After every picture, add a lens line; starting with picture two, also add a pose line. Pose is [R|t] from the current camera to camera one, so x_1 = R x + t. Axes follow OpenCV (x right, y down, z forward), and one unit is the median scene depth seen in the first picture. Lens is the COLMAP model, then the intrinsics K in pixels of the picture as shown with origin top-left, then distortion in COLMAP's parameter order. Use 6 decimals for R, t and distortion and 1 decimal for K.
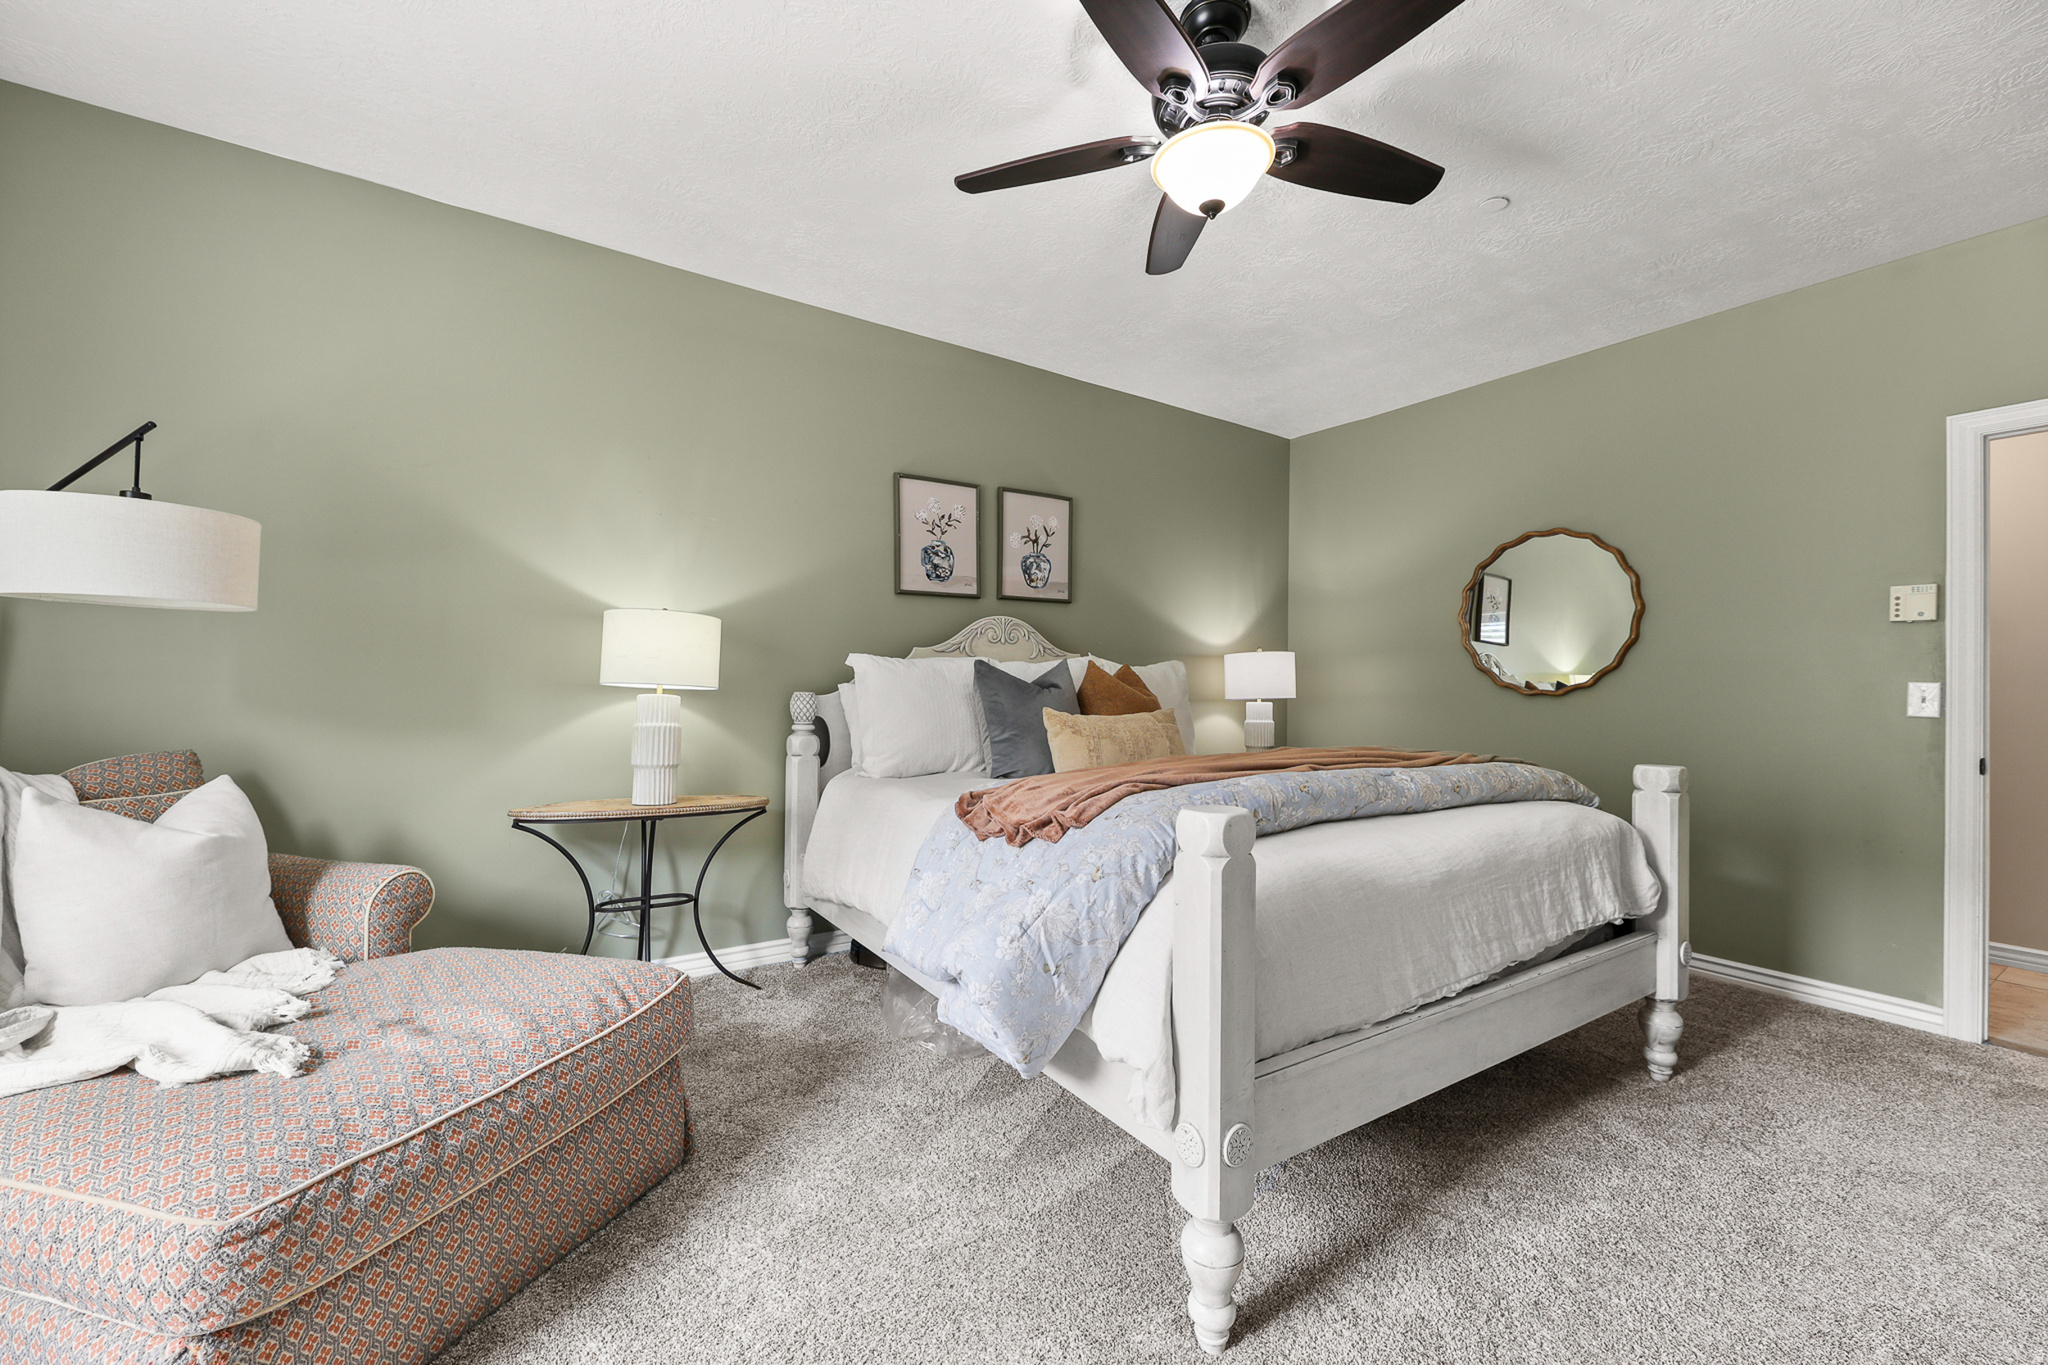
lens RADIAL K [[817.0, 0, 1027.0], [0, 817.0, 680.6], [0, 0, 1]] dist [0.003762, -0.001489]
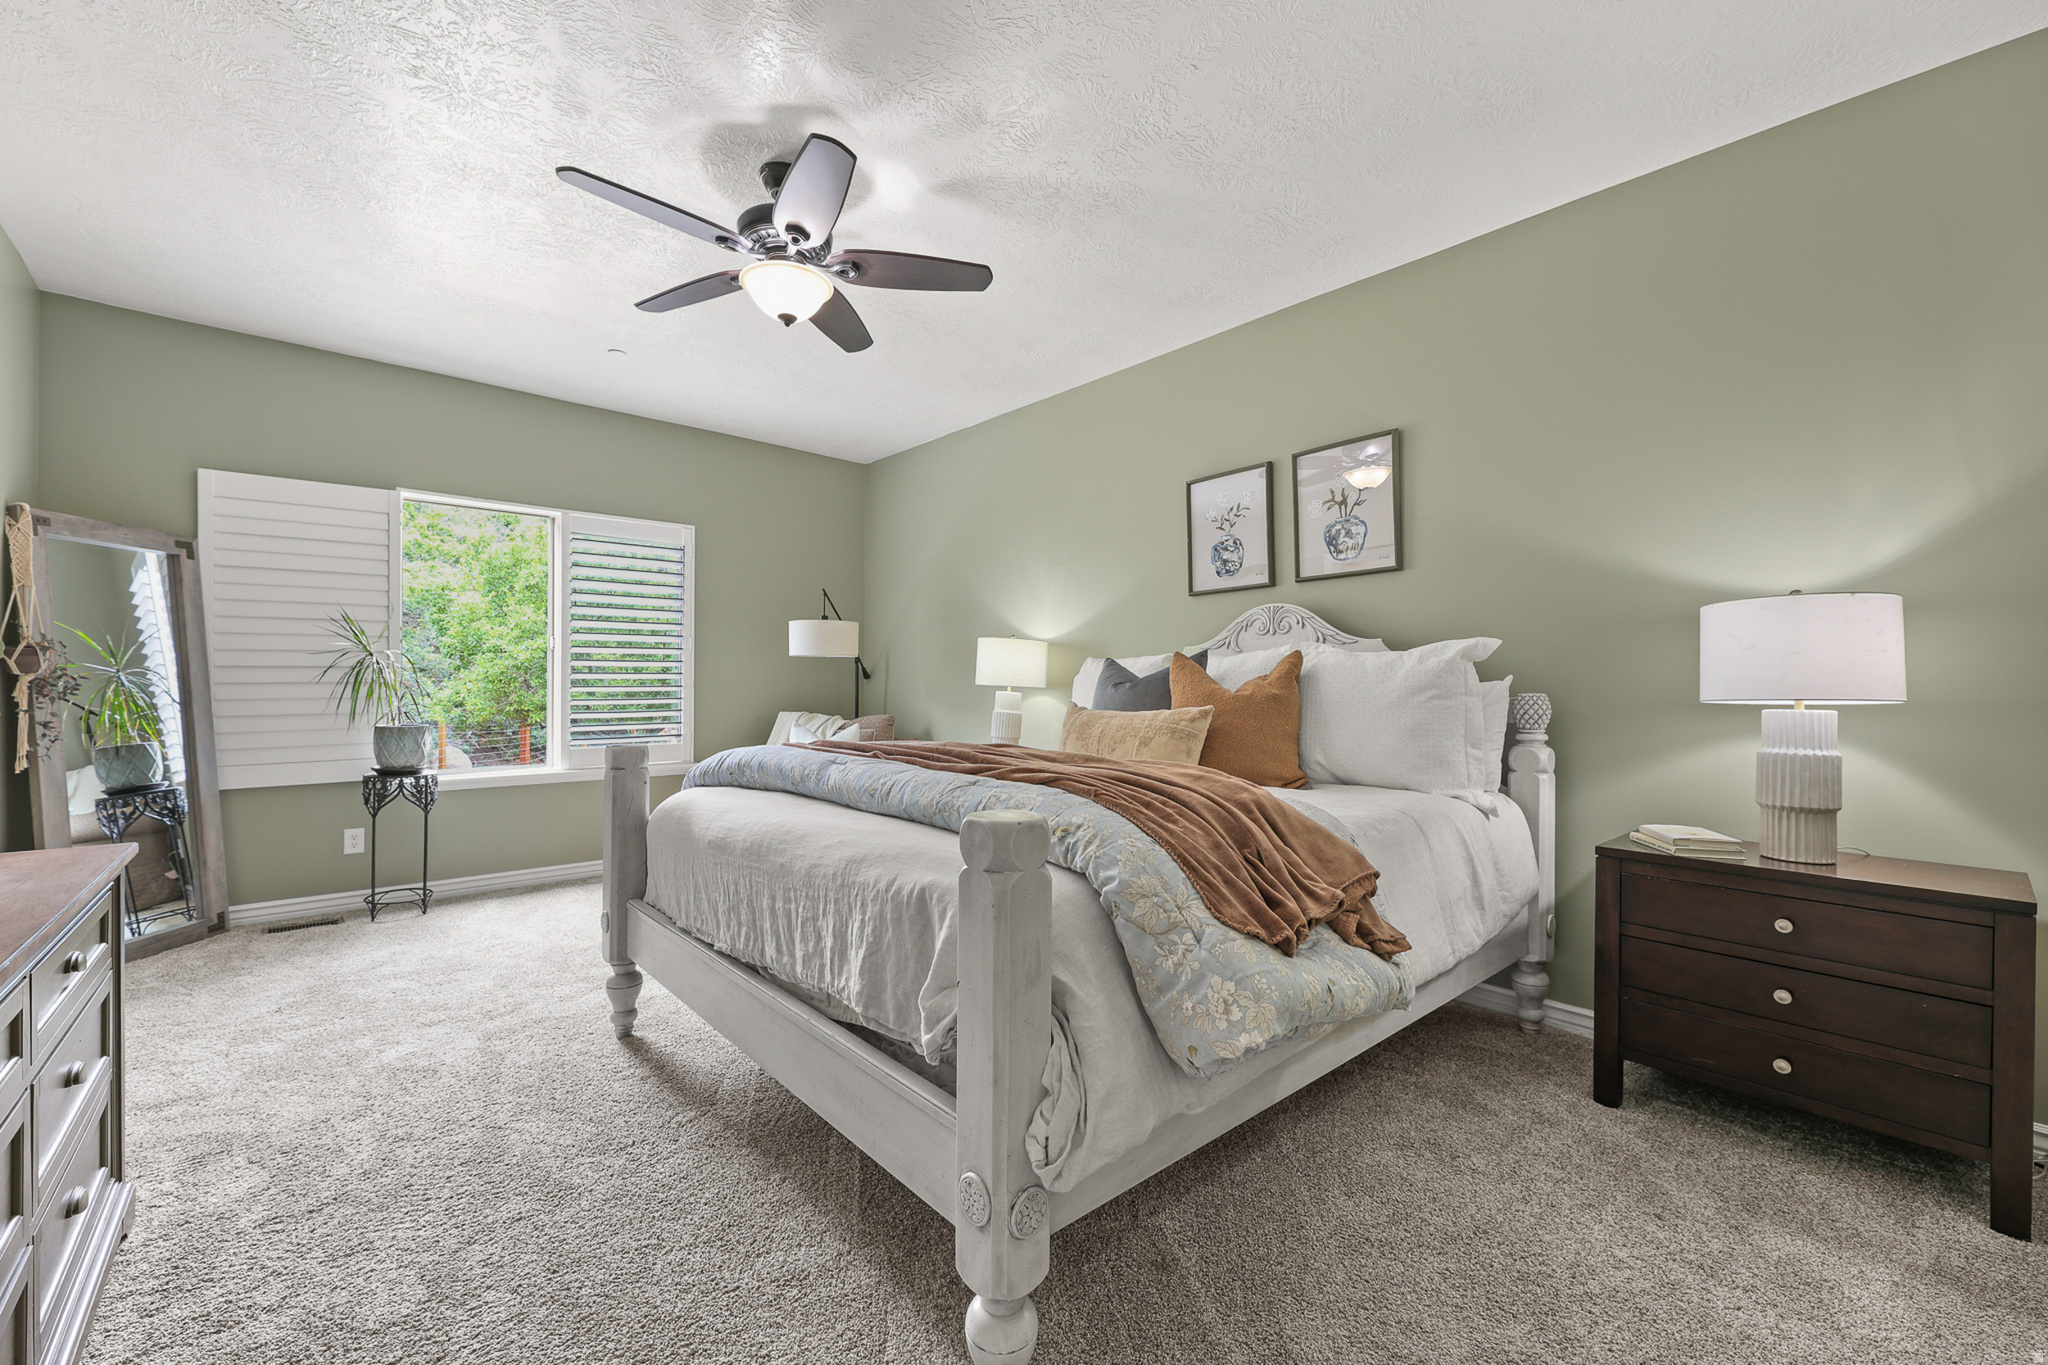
lens RADIAL K [[817.0, 0, 1030.1], [0, 817.0, 689.5], [0, 0, 1]] dist [0.003762, -0.001489]
pose [[0.155994, -0.008736, -0.987719, 0.810557], [0.004602, 0.999956, -0.008117, 0.021200], [0.987747, -0.003279, 0.156027, 0.601729]]
